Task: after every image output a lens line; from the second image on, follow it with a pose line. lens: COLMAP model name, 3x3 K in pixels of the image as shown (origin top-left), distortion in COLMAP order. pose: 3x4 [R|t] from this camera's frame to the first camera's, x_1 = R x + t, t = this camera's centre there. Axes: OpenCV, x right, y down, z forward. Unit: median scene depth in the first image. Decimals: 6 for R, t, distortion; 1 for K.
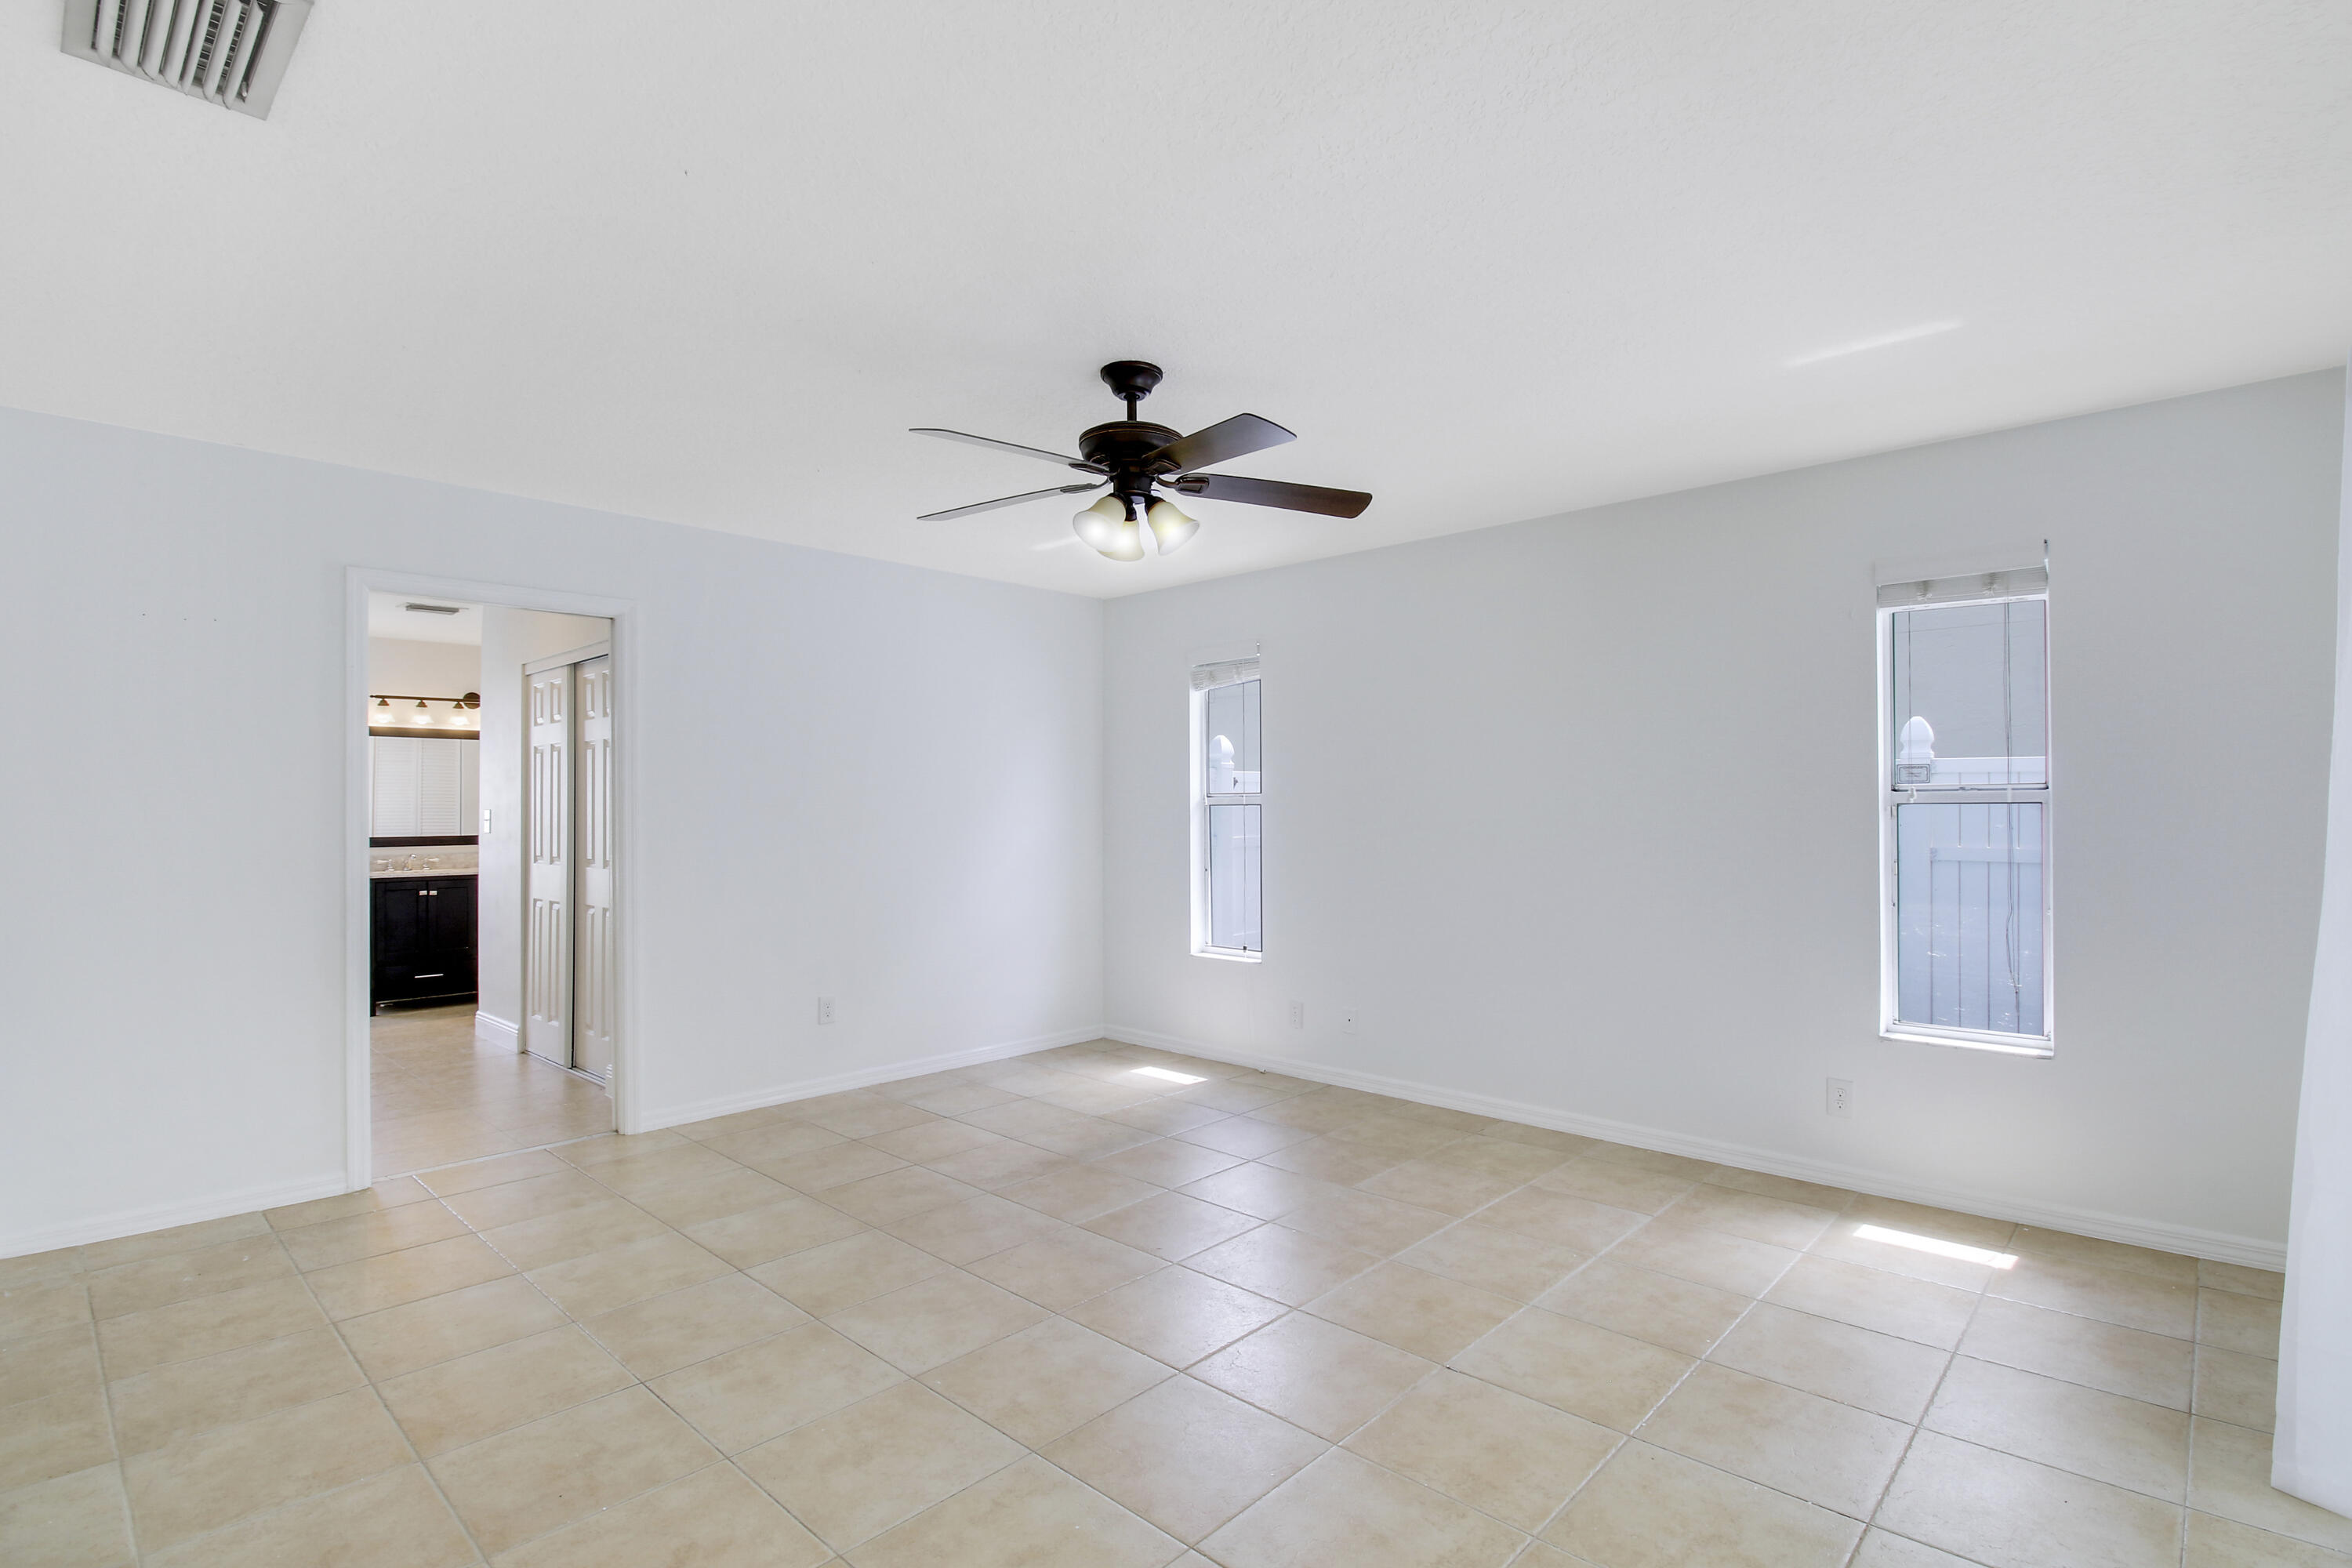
lens RADIAL K [[1121.9, 0, 1182.6], [0, 1121.9, 788.6], [0, 0, 1]] dist [0.001162, -0.012690]
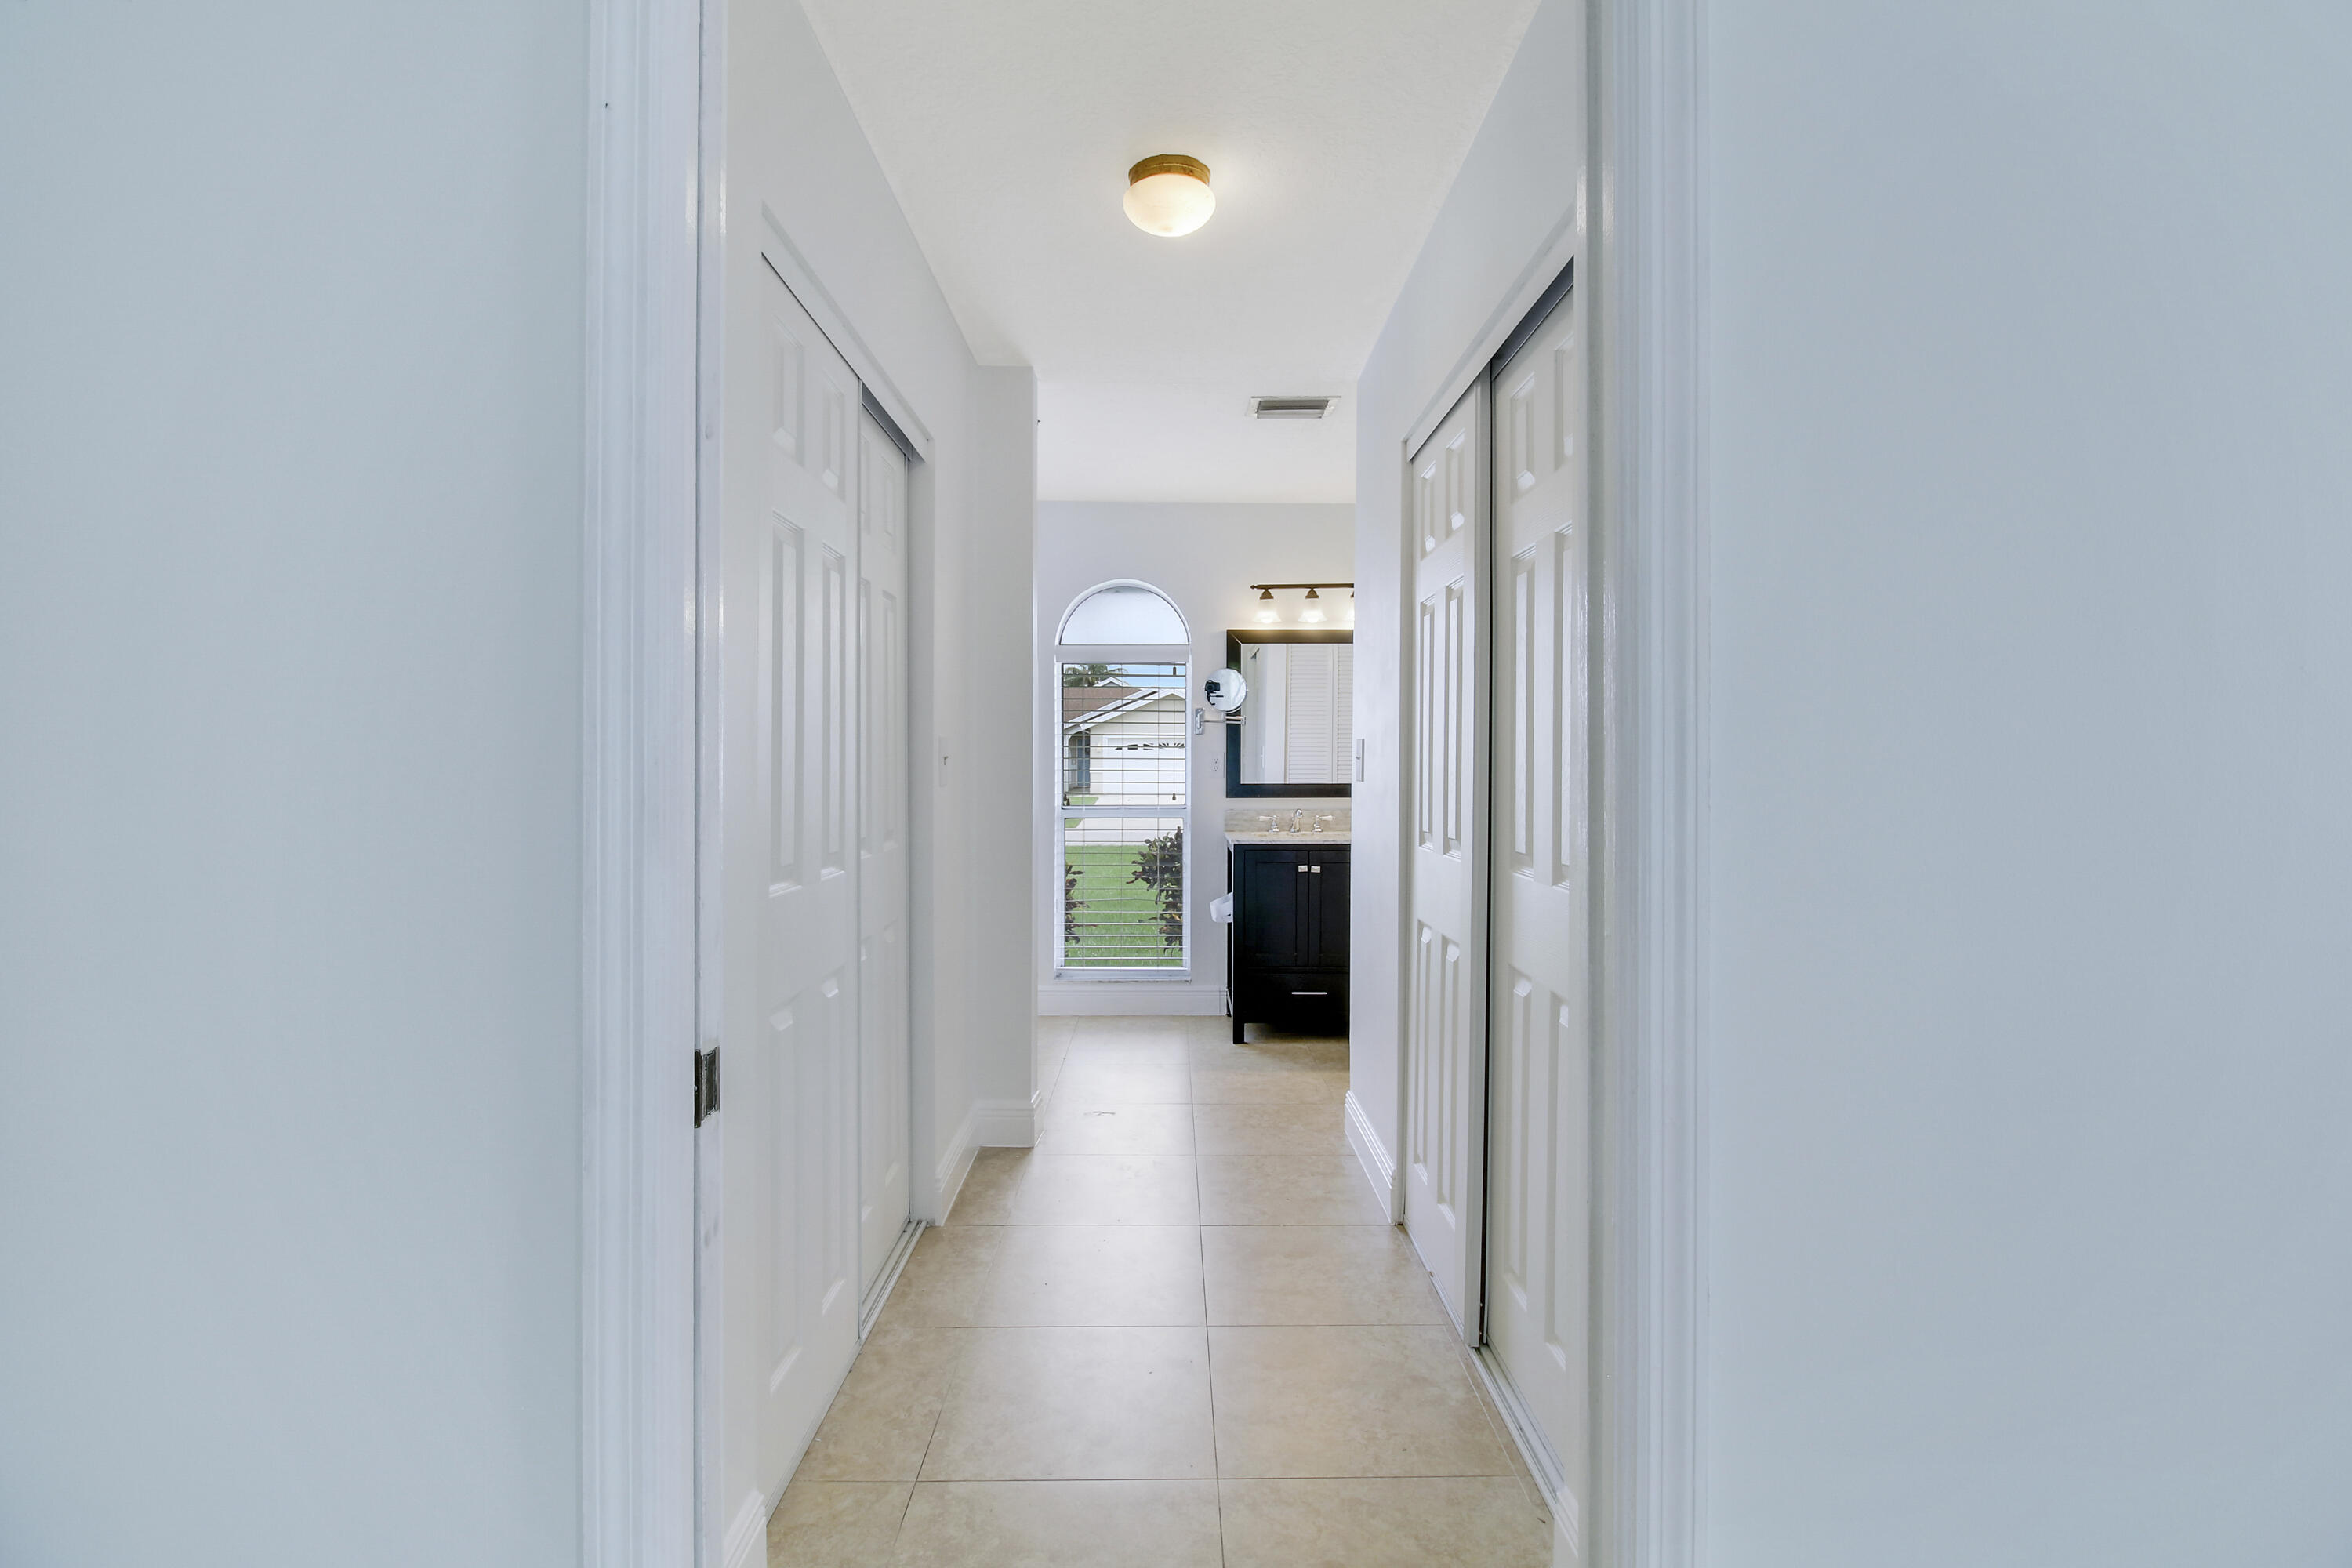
lens RADIAL K [[1121.9, 0, 1181.3], [0, 1121.9, 770.9], [0, 0, 1]] dist [0.001162, -0.012690]
pose [[0.695688, 0.016454, -0.718155, -0.300643], [0.002489, 0.999676, 0.025315, 0.021517], [0.718339, -0.019399, 0.695422, 0.585001]]
